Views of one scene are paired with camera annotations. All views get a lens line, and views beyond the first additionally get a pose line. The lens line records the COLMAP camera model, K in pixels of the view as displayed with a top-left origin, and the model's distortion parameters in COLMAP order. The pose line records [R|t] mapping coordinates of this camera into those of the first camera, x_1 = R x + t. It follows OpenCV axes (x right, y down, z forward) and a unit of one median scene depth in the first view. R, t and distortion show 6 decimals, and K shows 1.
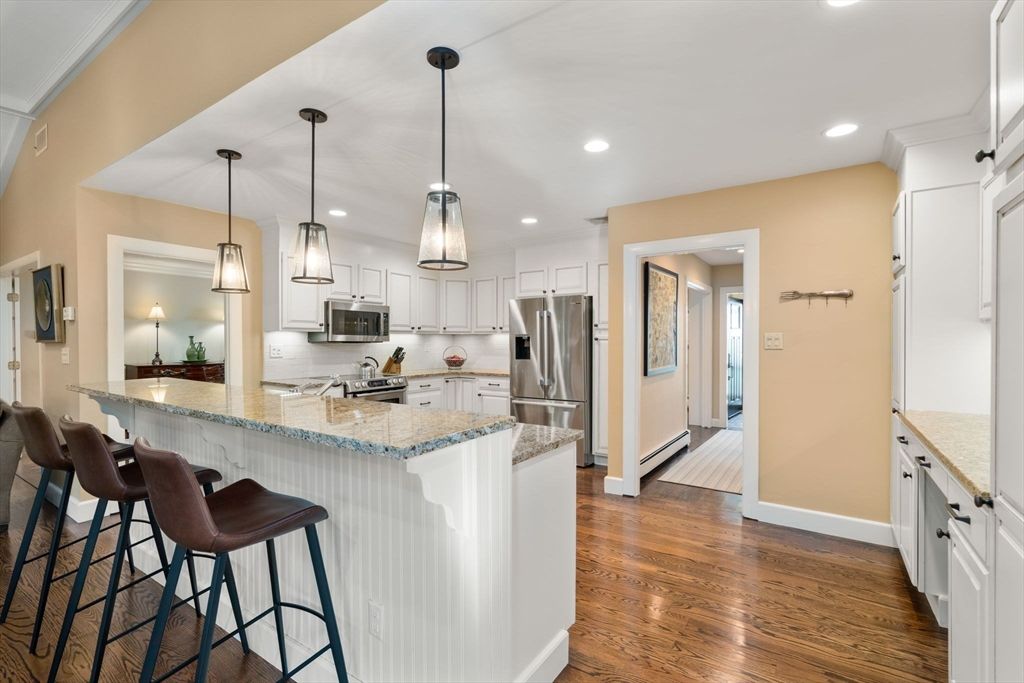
lens RADIAL K [[469.6, 0, 510.6], [0, 469.6, 344.0], [0, 0, 1]] dist [0.003867, -0.001936]
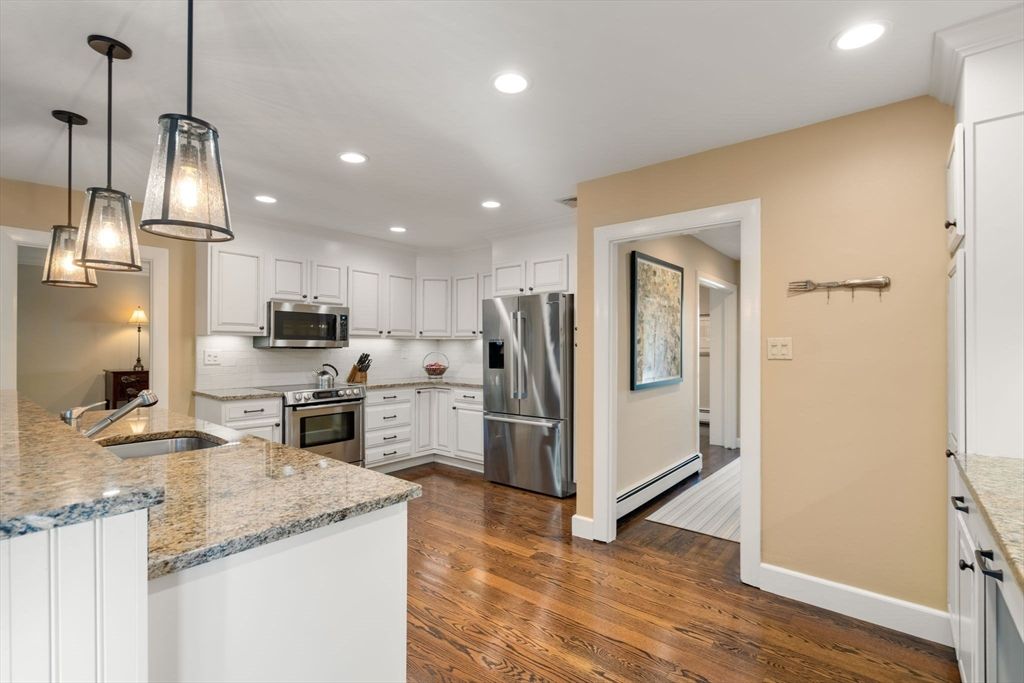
lens RADIAL K [[469.6, 0, 512.6], [0, 469.6, 343.9], [0, 0, 1]] dist [0.003867, -0.001936]
pose [[0.995988, 0.002951, -0.089438, 0.158139], [-0.004173, 0.999900, -0.013483, -0.001012], [0.089389, 0.013802, 0.995901, 0.170275]]
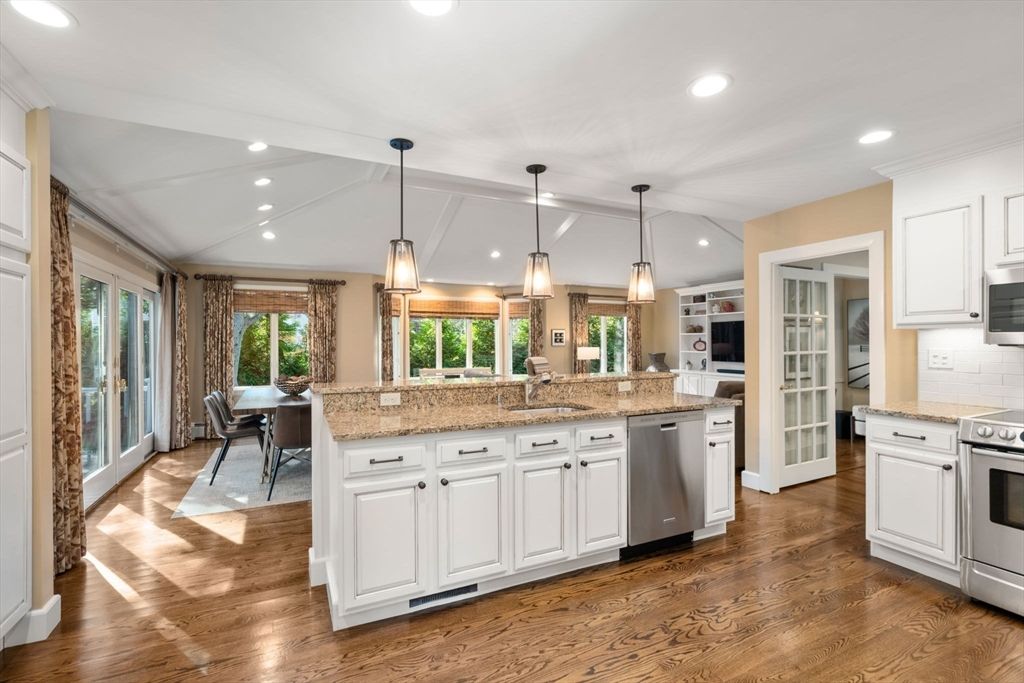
lens RADIAL K [[469.6, 0, 511.3], [0, 469.6, 343.5], [0, 0, 1]] dist [0.003867, -0.001936]
pose [[-0.508173, 0.000972, -0.861254, 0.390442], [-0.005471, 0.999976, 0.004356, -0.006263], [0.861238, 0.006926, -0.508155, 0.864161]]
